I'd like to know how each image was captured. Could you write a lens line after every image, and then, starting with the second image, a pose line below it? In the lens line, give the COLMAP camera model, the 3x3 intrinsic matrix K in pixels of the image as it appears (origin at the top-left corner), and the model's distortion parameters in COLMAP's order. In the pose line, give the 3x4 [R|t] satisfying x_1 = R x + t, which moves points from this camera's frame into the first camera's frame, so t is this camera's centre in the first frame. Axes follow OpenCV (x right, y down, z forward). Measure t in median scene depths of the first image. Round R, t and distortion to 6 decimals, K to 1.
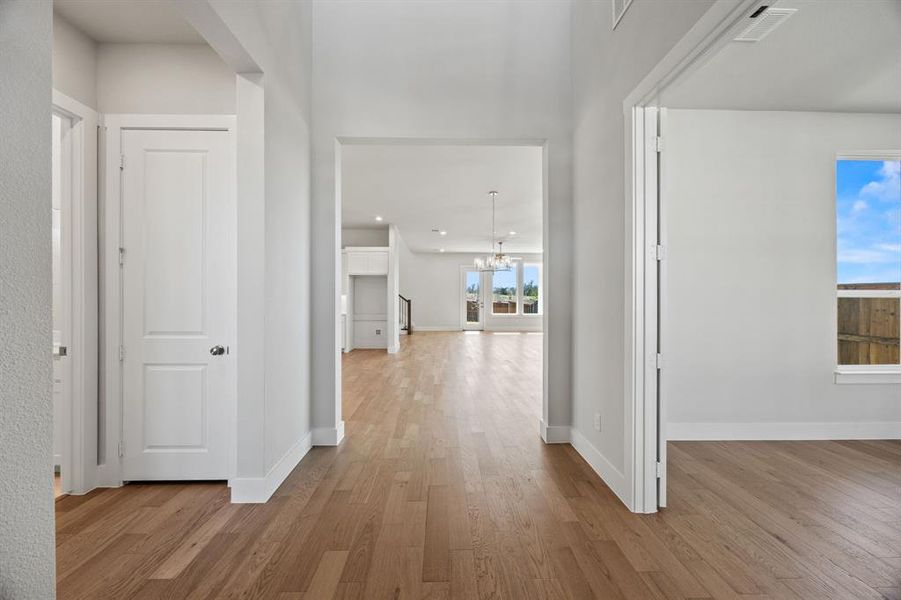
lens RADIAL K [[342.8, 0, 448.5], [0, 342.8, 293.5], [0, 0, 1]] dist [-0.000600, -0.000039]
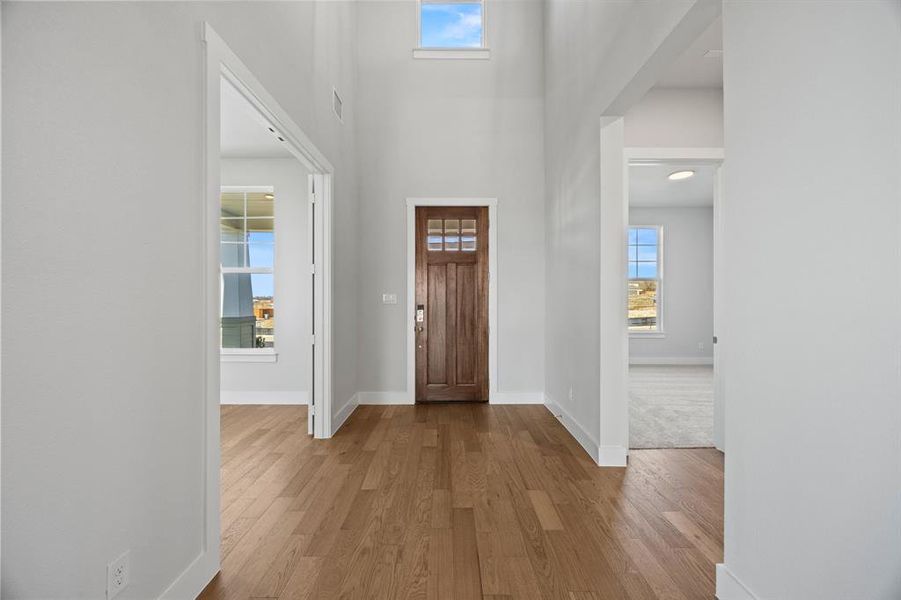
lens RADIAL K [[342.8, 0, 448.5], [0, 342.8, 293.5], [0, 0, 1]] dist [-0.000600, -0.000039]
pose [[-0.999890, -0.007674, 0.012676, 0.001269], [-0.007925, 0.999773, -0.019802, 0.003119], [-0.012521, -0.019900, -0.999724, 0.429765]]
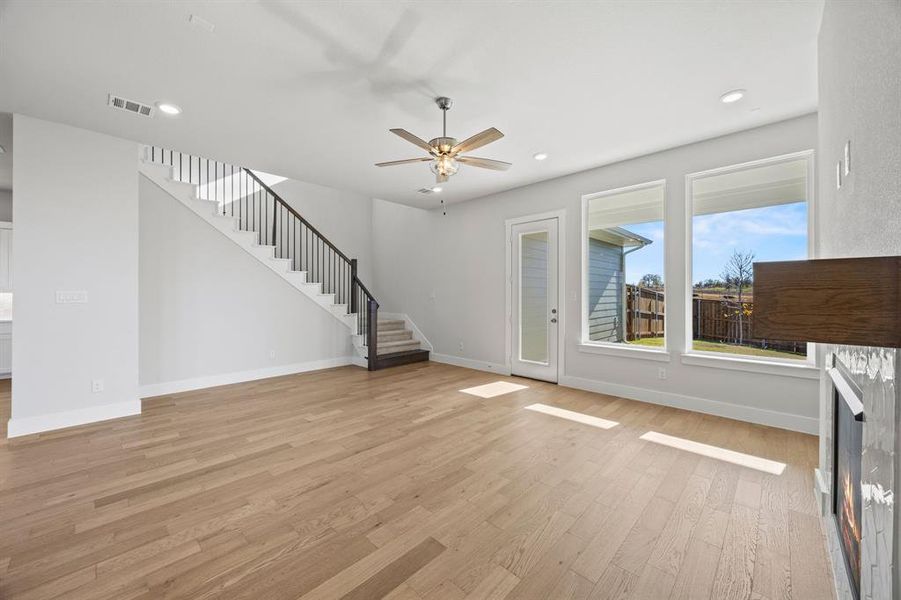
lens RADIAL K [[342.8, 0, 448.5], [0, 342.8, 293.5], [0, 0, 1]] dist [-0.000600, -0.000039]
pose [[0.699859, -0.004974, -0.714264, 0.422276], [0.008900, 0.999959, 0.001757, 0.010429], [0.714226, -0.007587, 0.699874, 0.958591]]
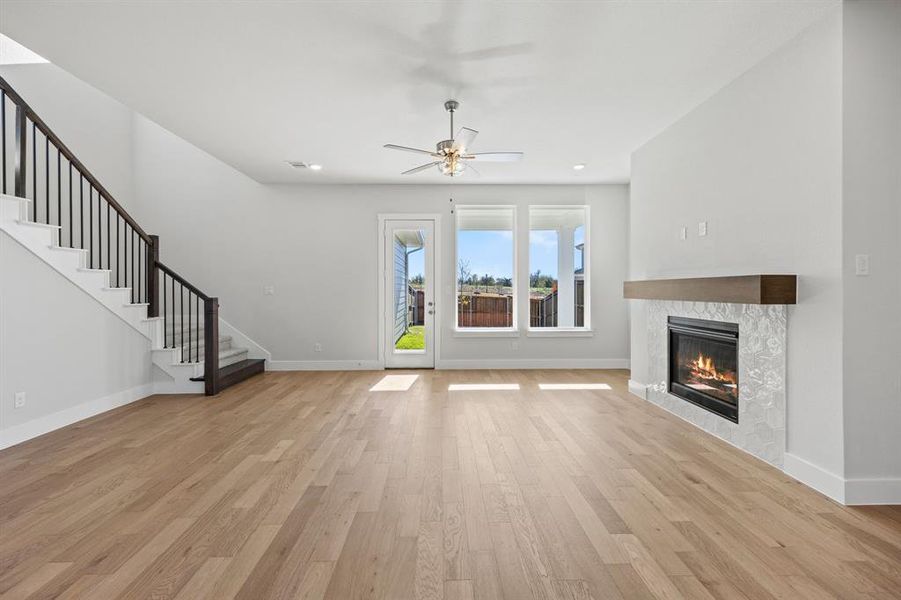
lens RADIAL K [[361.8, 0, 447.4], [0, 361.8, 290.6], [0, 0, 1]] dist [0.001766, 0.000070]
pose [[0.999958, -0.004907, -0.007721, 0.178354], [0.005014, 0.999891, 0.013907, 0.008874], [0.007652, -0.013945, 0.999873, 0.817630]]
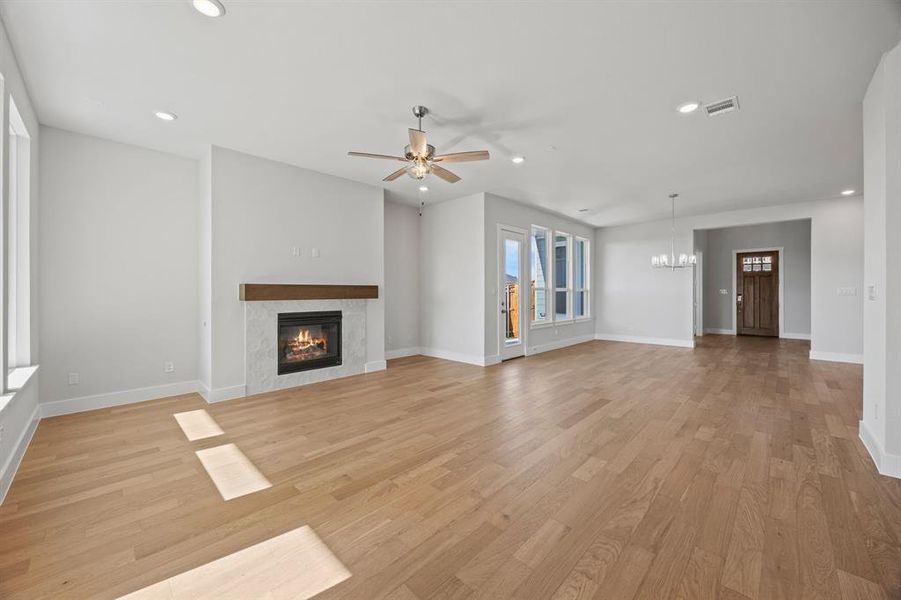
lens RADIAL K [[342.8, 0, 448.5], [0, 342.8, 293.5], [0, 0, 1]] dist [-0.000600, -0.000039]
pose [[-0.695912, -0.005580, 0.718106, -0.096026], [-0.008166, 0.999967, -0.000143, 0.015099], [-0.718081, -0.005964, -0.695934, 1.416392]]
